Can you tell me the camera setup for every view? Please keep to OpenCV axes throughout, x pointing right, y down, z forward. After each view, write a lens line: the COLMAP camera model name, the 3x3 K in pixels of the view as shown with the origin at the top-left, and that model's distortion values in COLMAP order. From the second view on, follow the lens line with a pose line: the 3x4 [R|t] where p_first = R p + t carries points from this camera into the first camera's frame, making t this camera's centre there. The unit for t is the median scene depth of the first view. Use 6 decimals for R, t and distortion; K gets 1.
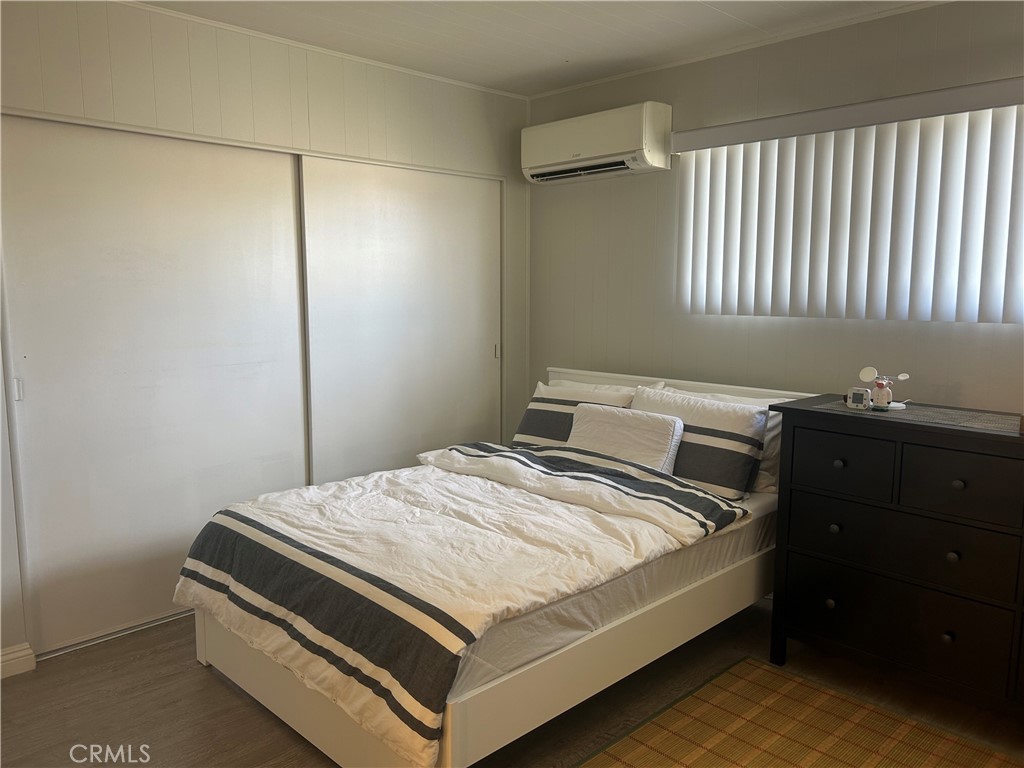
lens RADIAL K [[774.9, 0, 507.9], [0, 774.9, 385.2], [0, 0, 1]] dist [0.087532, -0.059321]
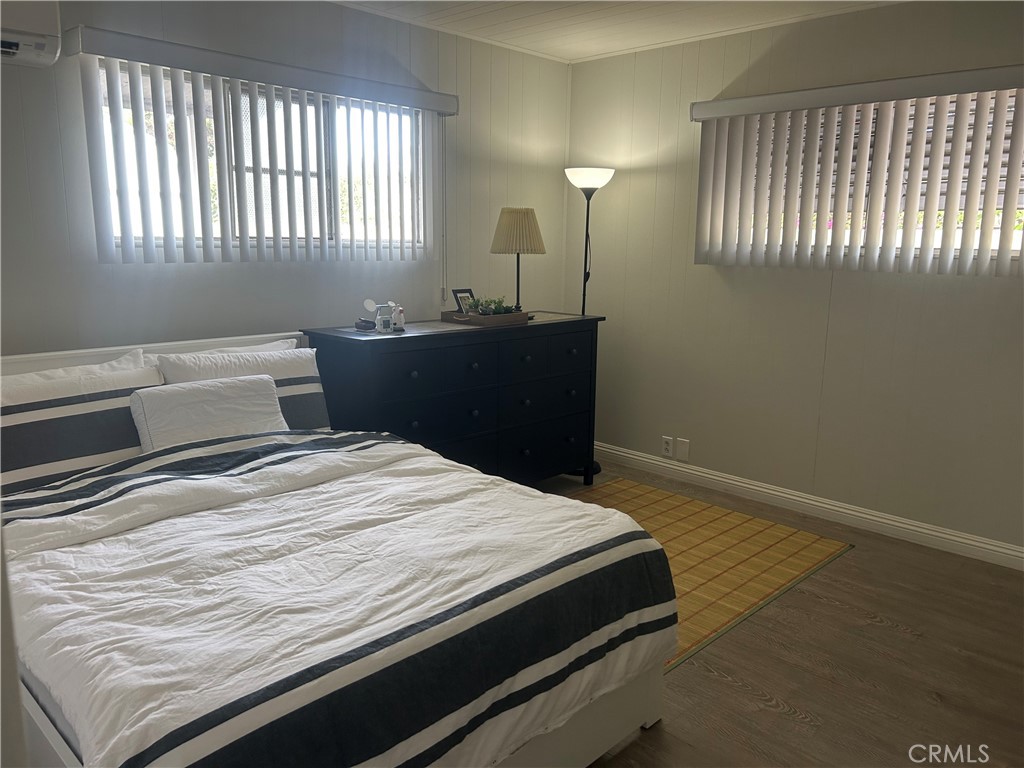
lens RADIAL K [[774.9, 0, 508.6], [0, 774.9, 378.3], [0, 0, 1]] dist [0.087532, -0.059321]
pose [[-0.010583, -0.186854, 0.982331, -0.818843], [0.119179, 0.975148, 0.186772, -0.109820], [-0.992816, 0.119049, 0.011949, 0.821552]]
